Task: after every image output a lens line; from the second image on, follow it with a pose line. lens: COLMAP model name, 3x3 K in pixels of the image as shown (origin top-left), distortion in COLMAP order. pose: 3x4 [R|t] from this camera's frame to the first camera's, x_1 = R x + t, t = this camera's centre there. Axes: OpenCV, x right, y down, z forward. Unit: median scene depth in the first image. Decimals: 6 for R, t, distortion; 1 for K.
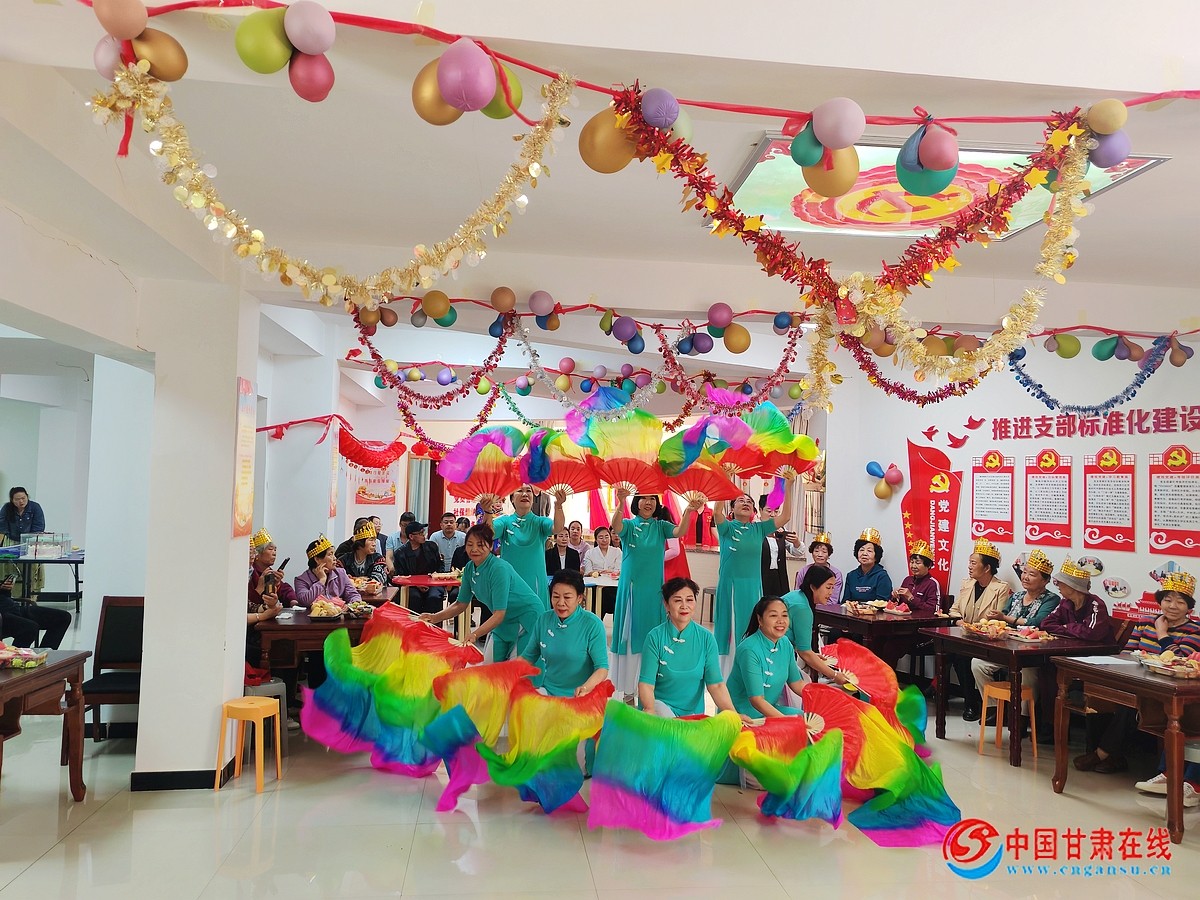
lens RADIAL K [[956.4, 0, 596.8], [0, 956.4, 453.4], [0, 0, 1]] dist [0.011067, 0.018092]
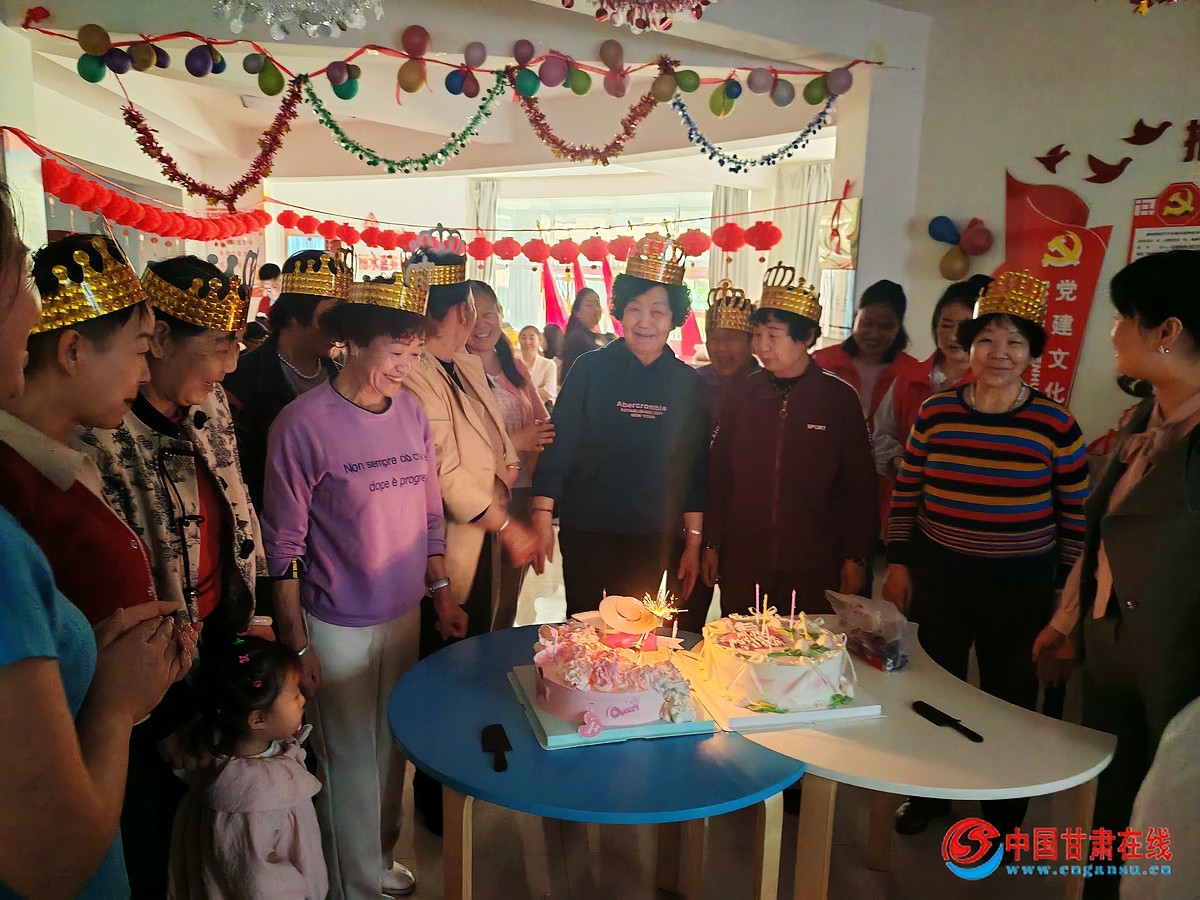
lens RADIAL K [[956.4, 0, 597.3], [0, 956.4, 461.5], [0, 0, 1]] dist [0.011067, 0.018092]
pose [[0.999929, 0.002006, -0.011709, 0.101838], [0.000551, 0.976760, 0.214336, 0.036123], [0.011867, -0.214327, 0.976690, 0.474063]]
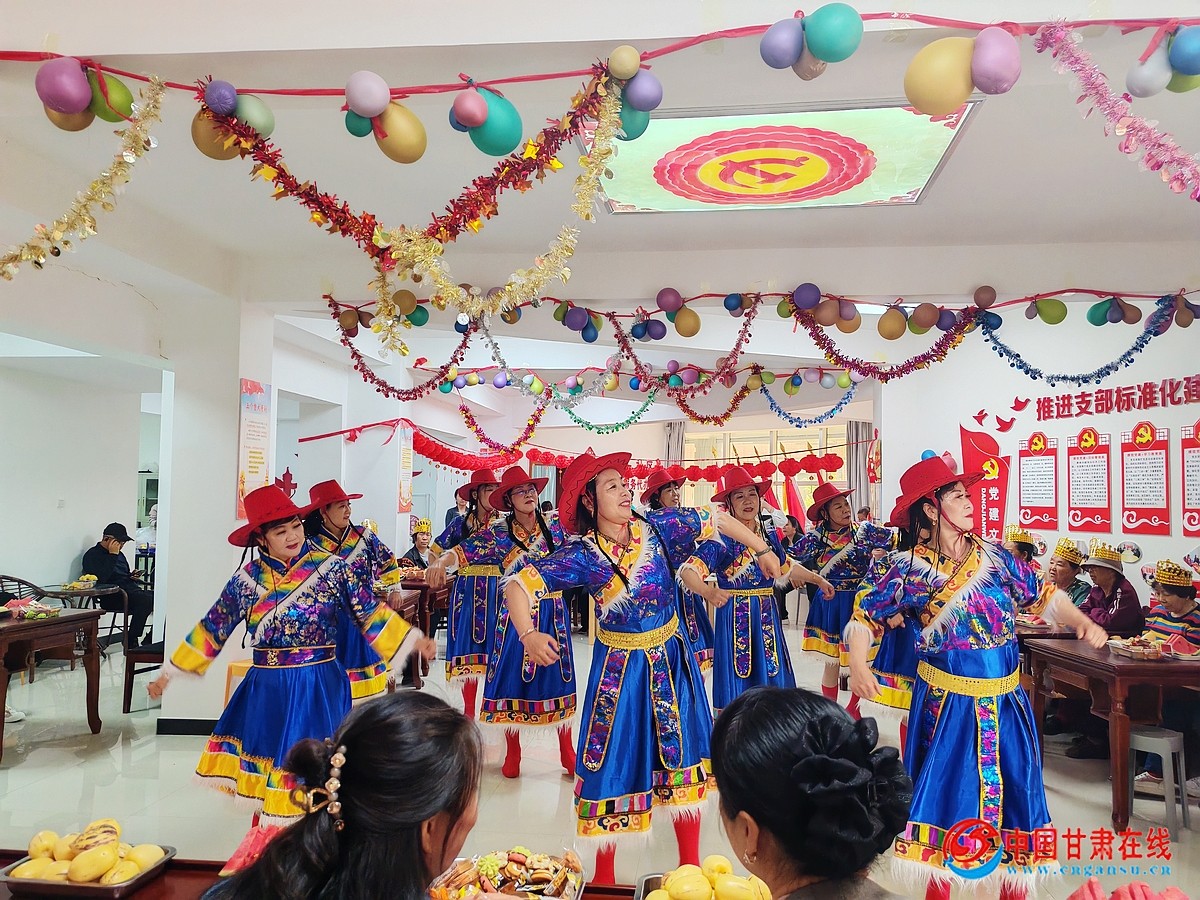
lens RADIAL K [[956.4, 0, 600.4], [0, 956.4, 478.6], [0, 0, 1]] dist [0.011067, 0.018092]
pose [[0.972861, -0.017508, -0.230728, 0.231412], [0.018998, 0.999811, 0.004241, 0.032801], [0.230610, -0.008509, 0.973009, -0.013108]]
